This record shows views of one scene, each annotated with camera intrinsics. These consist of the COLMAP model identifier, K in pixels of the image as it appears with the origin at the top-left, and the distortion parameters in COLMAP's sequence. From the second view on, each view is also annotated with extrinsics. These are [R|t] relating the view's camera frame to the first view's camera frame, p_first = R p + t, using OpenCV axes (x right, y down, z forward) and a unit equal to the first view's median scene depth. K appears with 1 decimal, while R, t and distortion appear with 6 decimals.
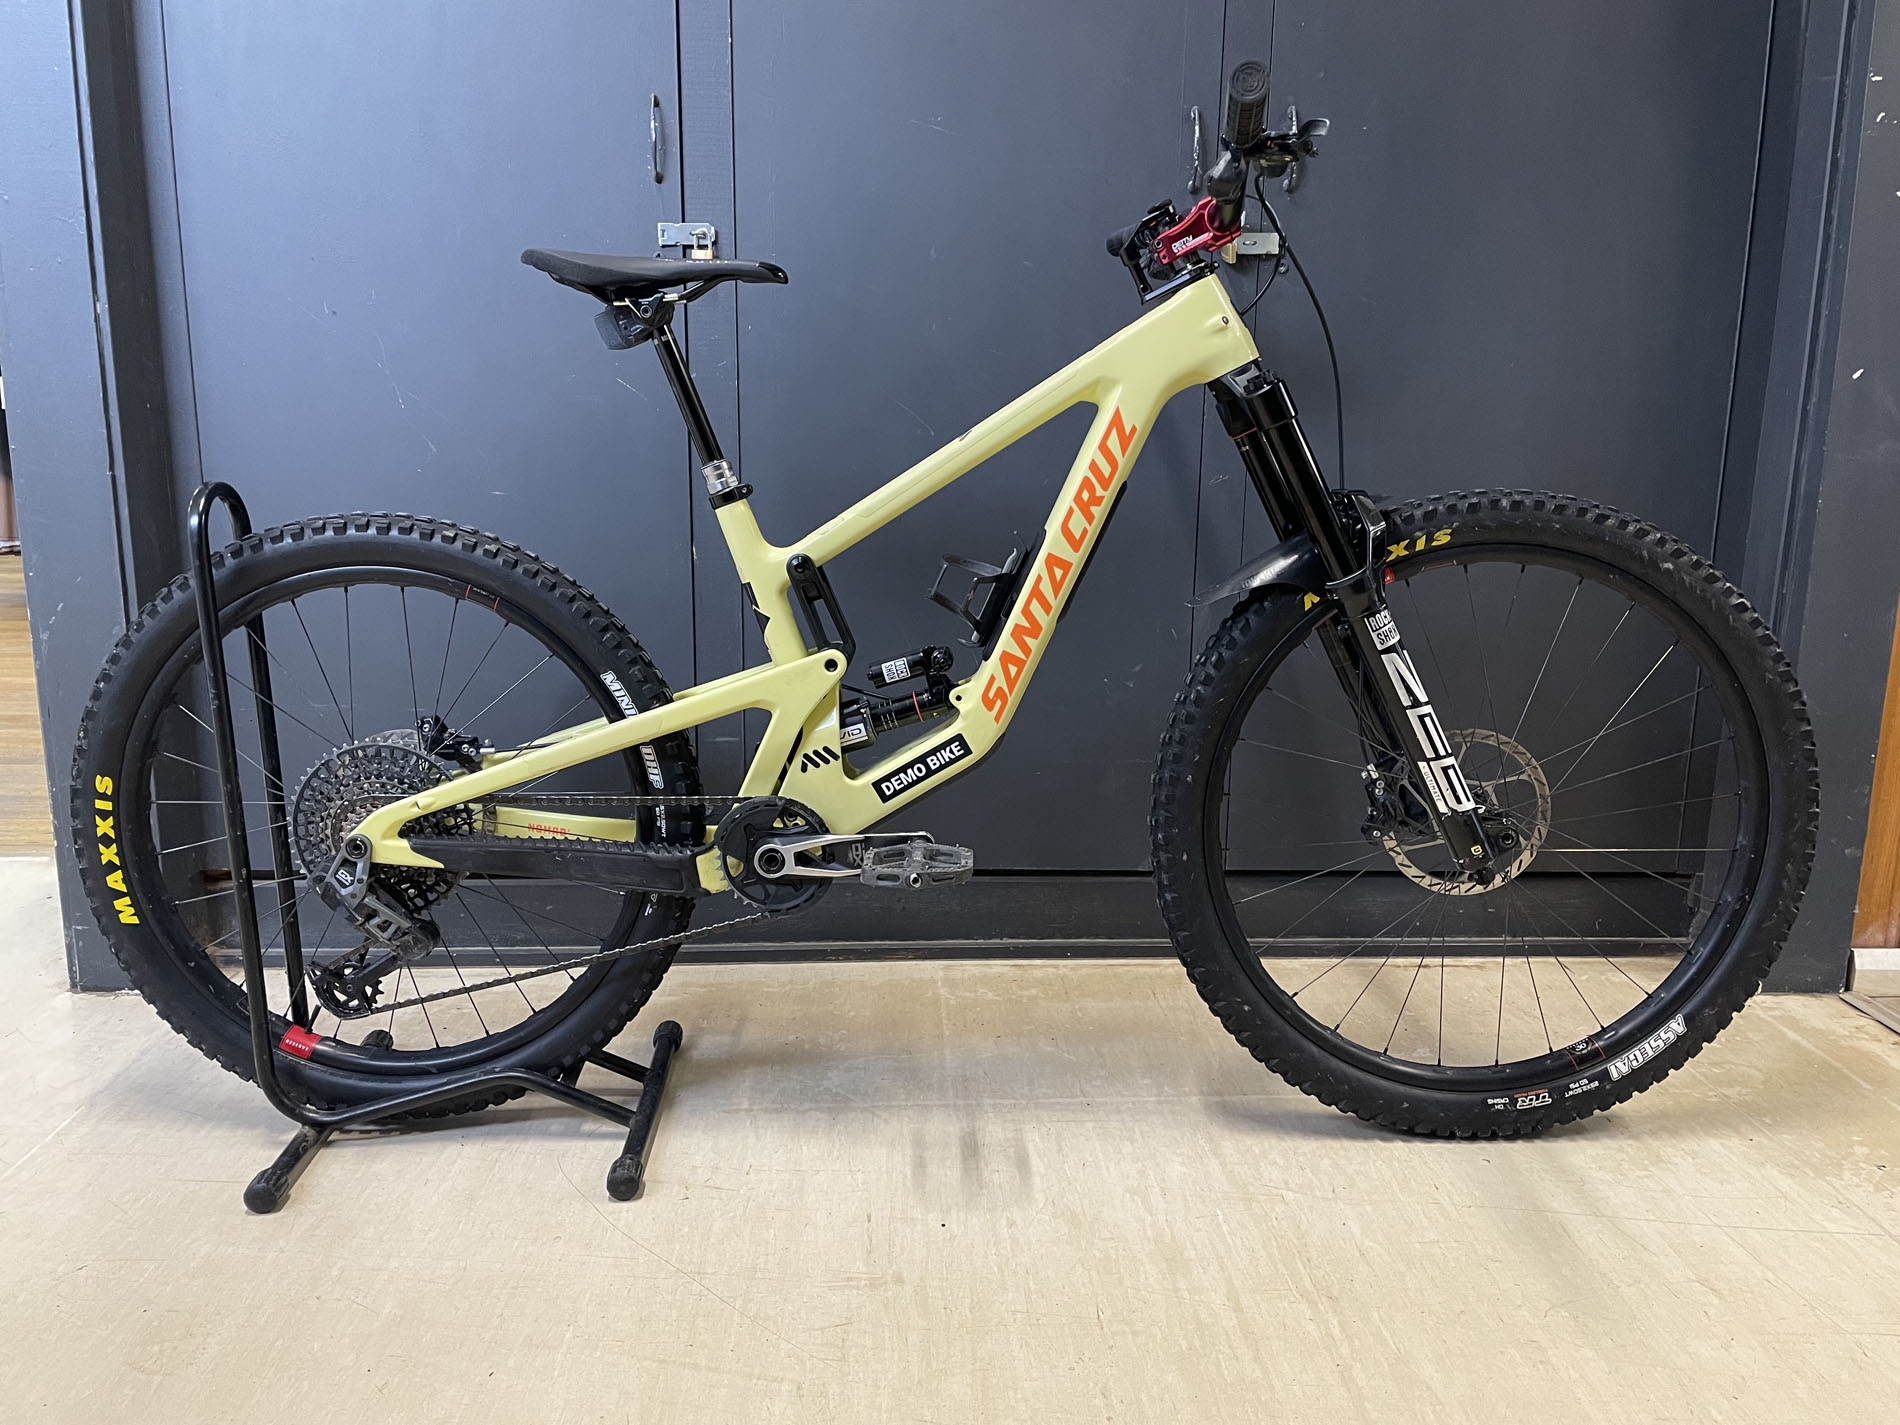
lens RADIAL K [[1434.1, 0, 948.2], [0, 1434.1, 717.0], [0, 0, 1]] dist [0.093091, -0.120547]
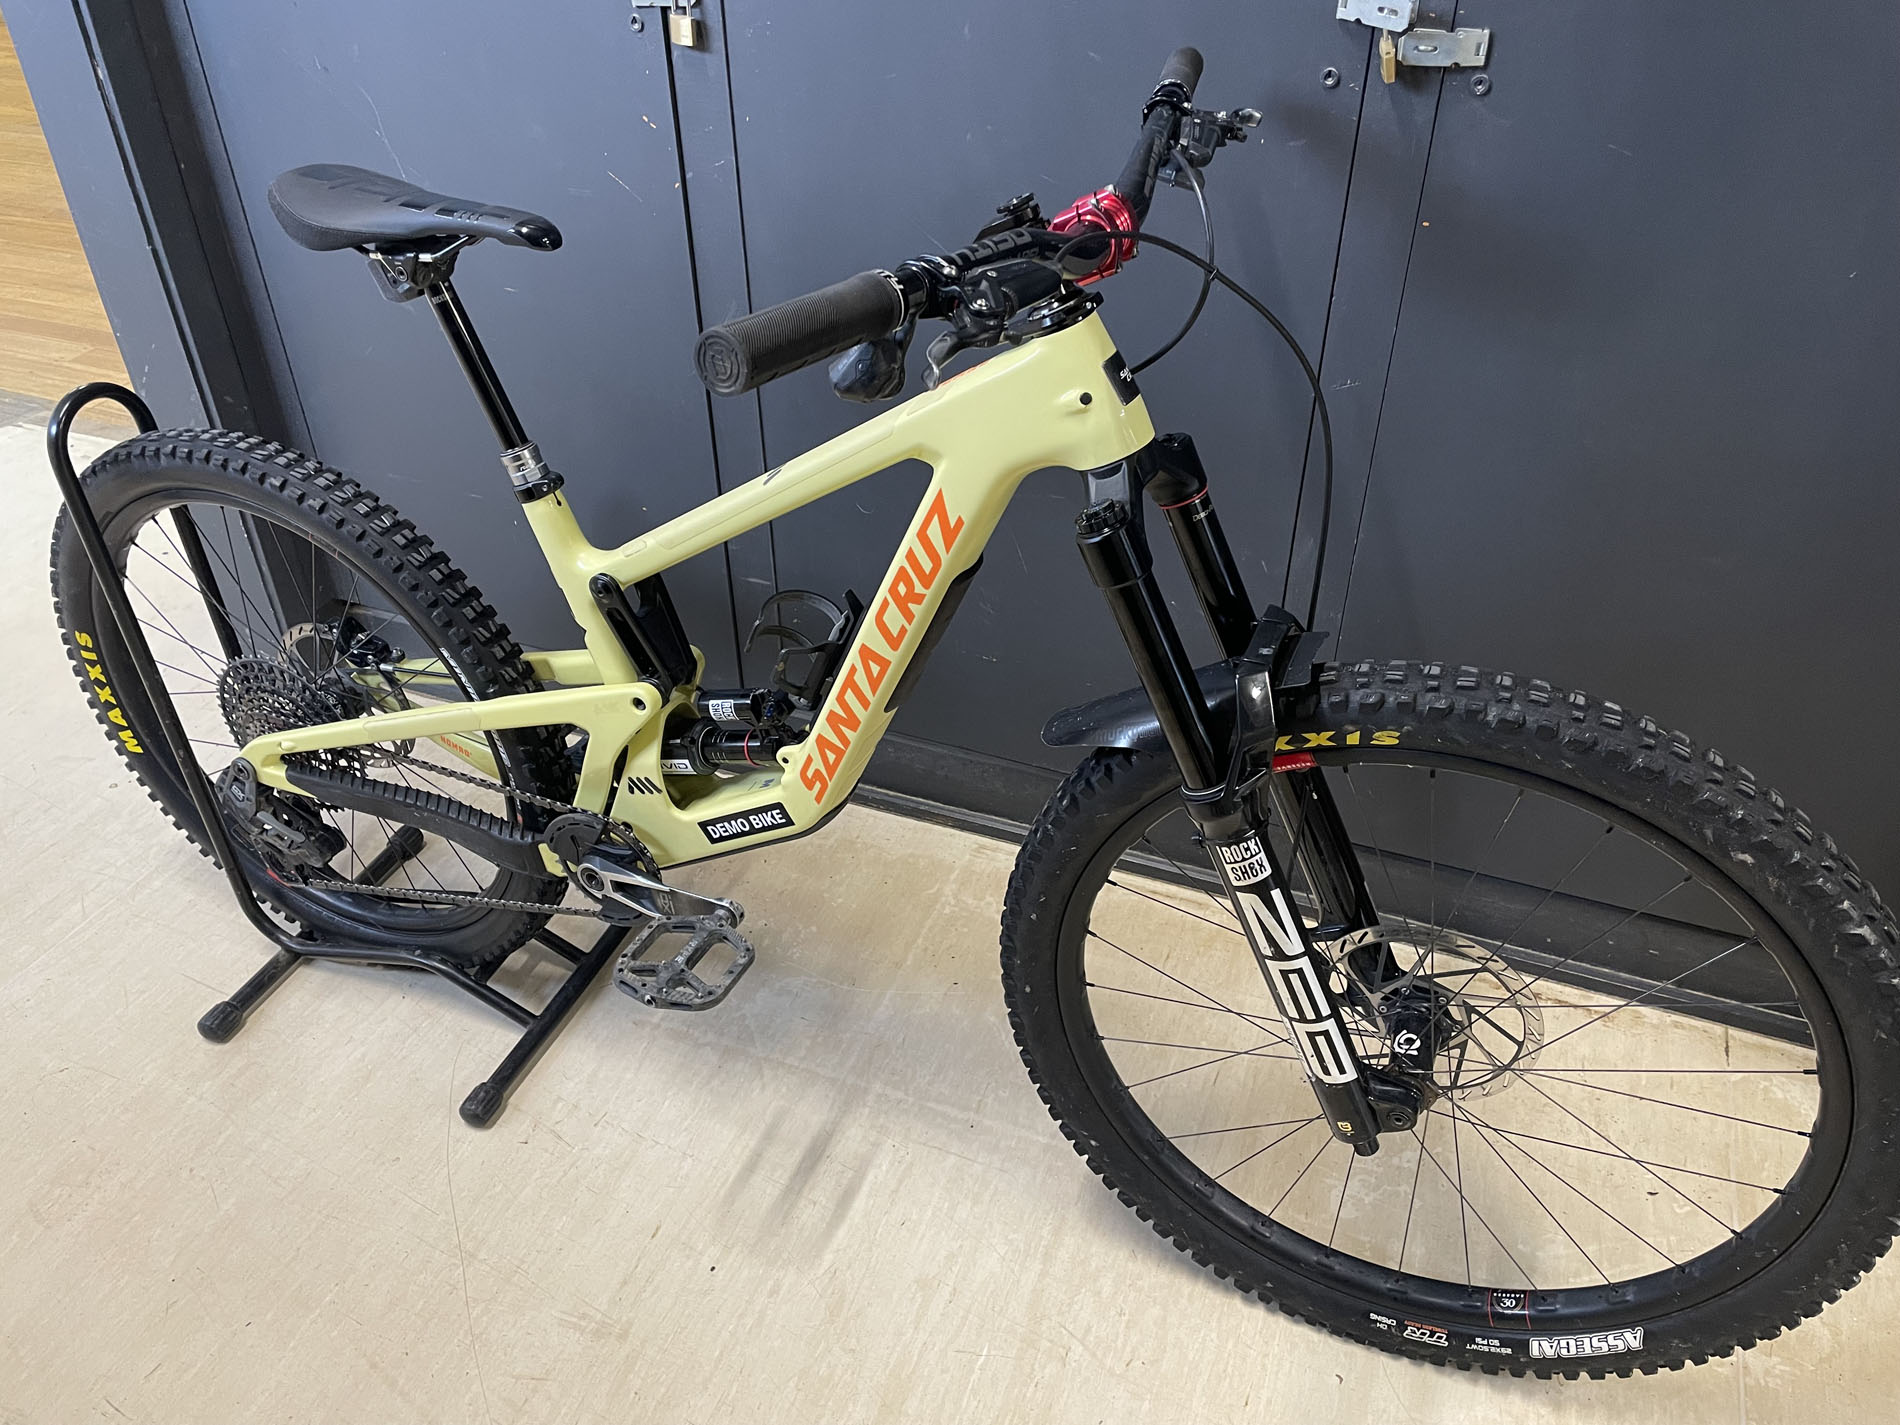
lens RADIAL K [[1434.1, 0, 939.5], [0, 1434.1, 706.6], [0, 0, 1]] dist [0.093091, -0.120547]
pose [[0.913558, 0.221836, -0.340882, 0.372812], [-0.064595, 0.906650, 0.416909, -0.401865], [0.401546, -0.358852, 0.842607, 0.345024]]
